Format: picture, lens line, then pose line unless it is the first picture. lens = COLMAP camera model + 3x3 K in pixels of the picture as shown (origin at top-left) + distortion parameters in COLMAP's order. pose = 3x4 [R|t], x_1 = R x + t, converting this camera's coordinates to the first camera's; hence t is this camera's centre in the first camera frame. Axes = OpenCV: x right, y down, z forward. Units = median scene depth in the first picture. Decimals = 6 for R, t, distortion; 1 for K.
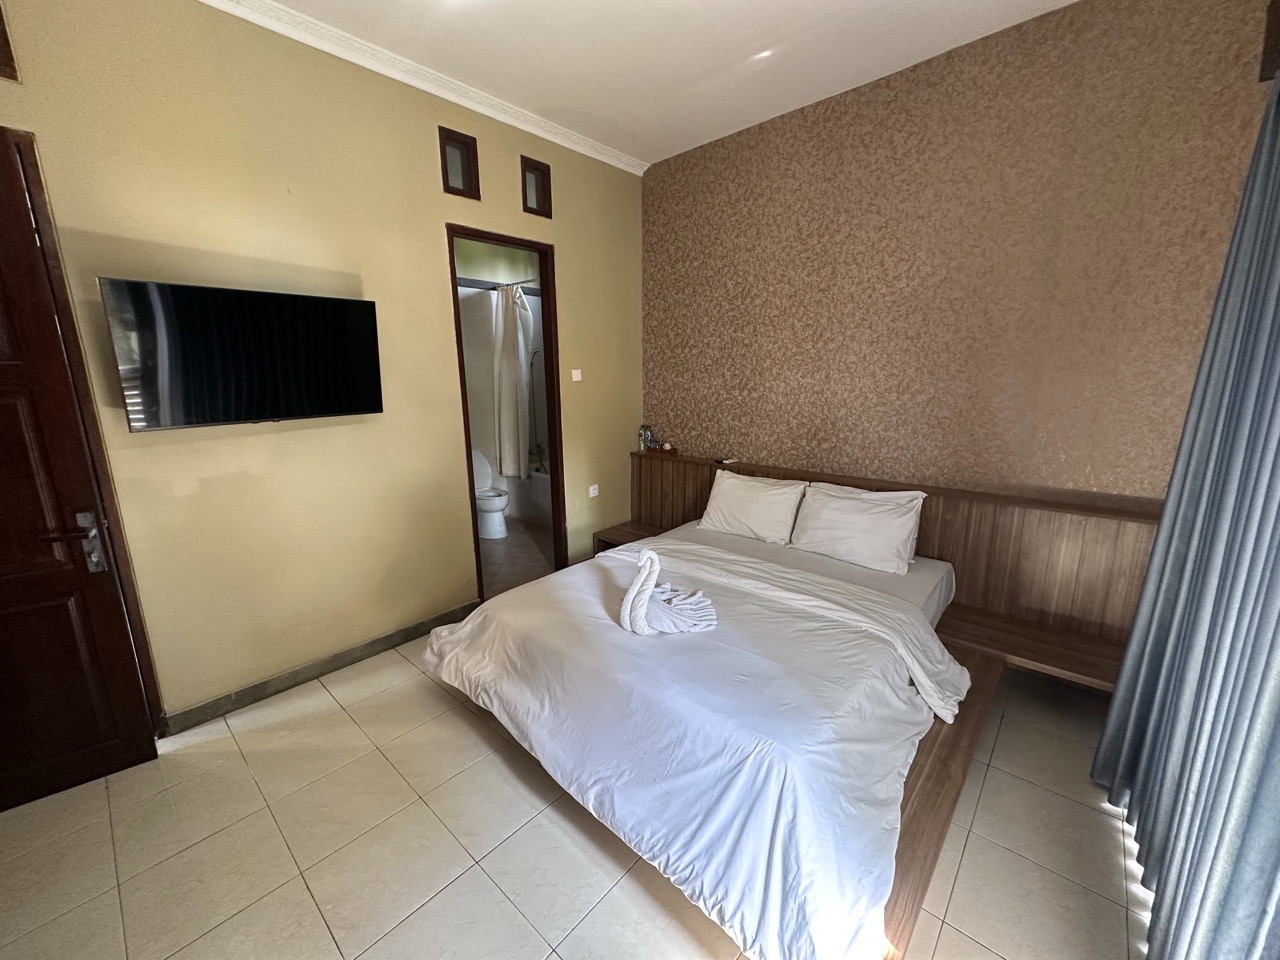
lens RADIAL K [[510.5, 0, 639.1], [0, 510.5, 479.2], [0, 0, 1]] dist [-0.001485, 0.001165]
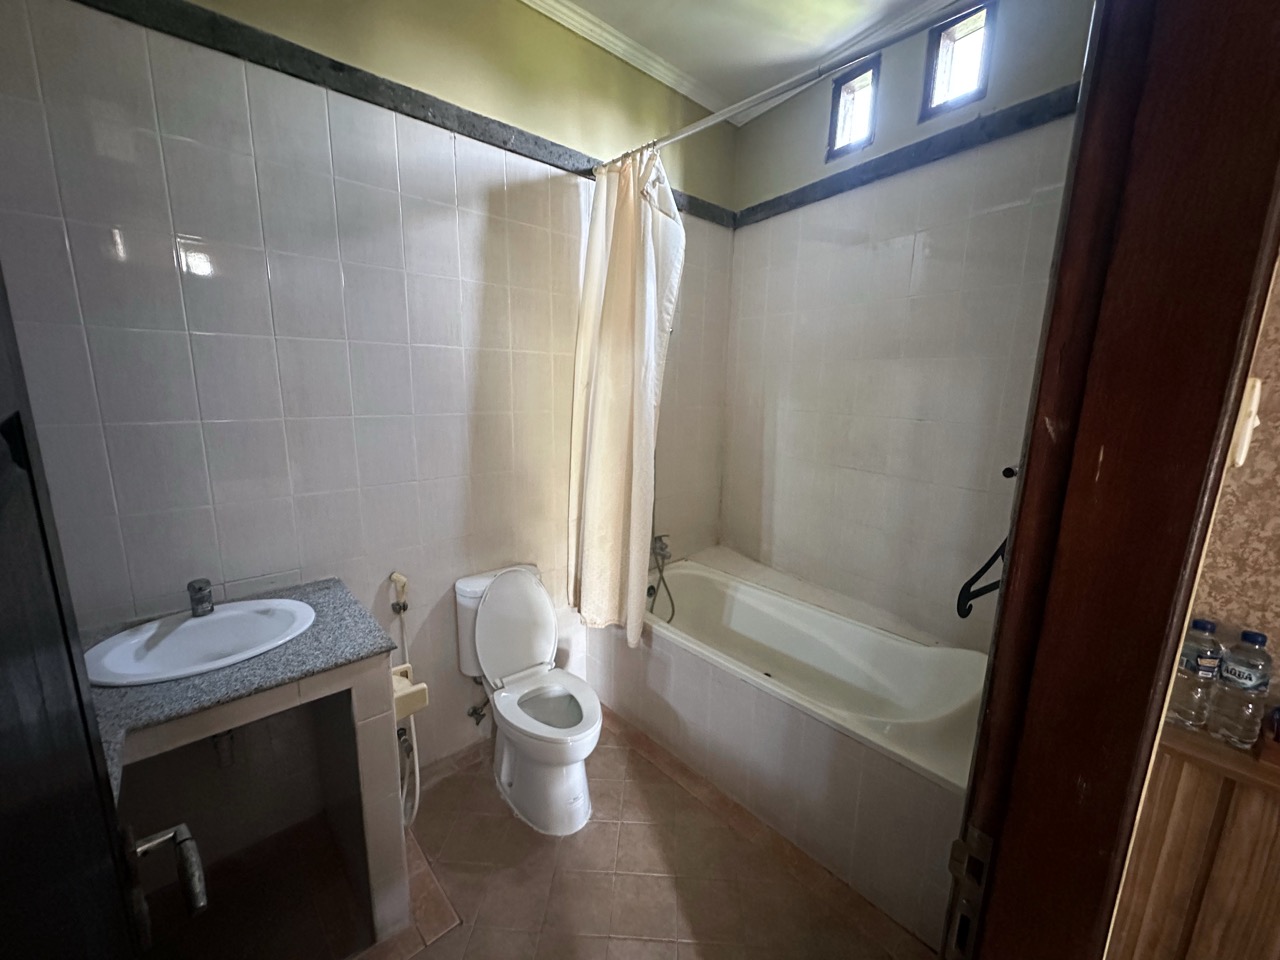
lens RADIAL K [[510.5, 0, 639.9], [0, 510.5, 479.6], [0, 0, 1]] dist [-0.001485, 0.001165]
pose [[0.994414, 0.051467, -0.092149, -0.193300], [-0.052468, 0.998587, -0.008467, -0.127001], [0.091583, 0.013255, 0.995709, 0.602287]]
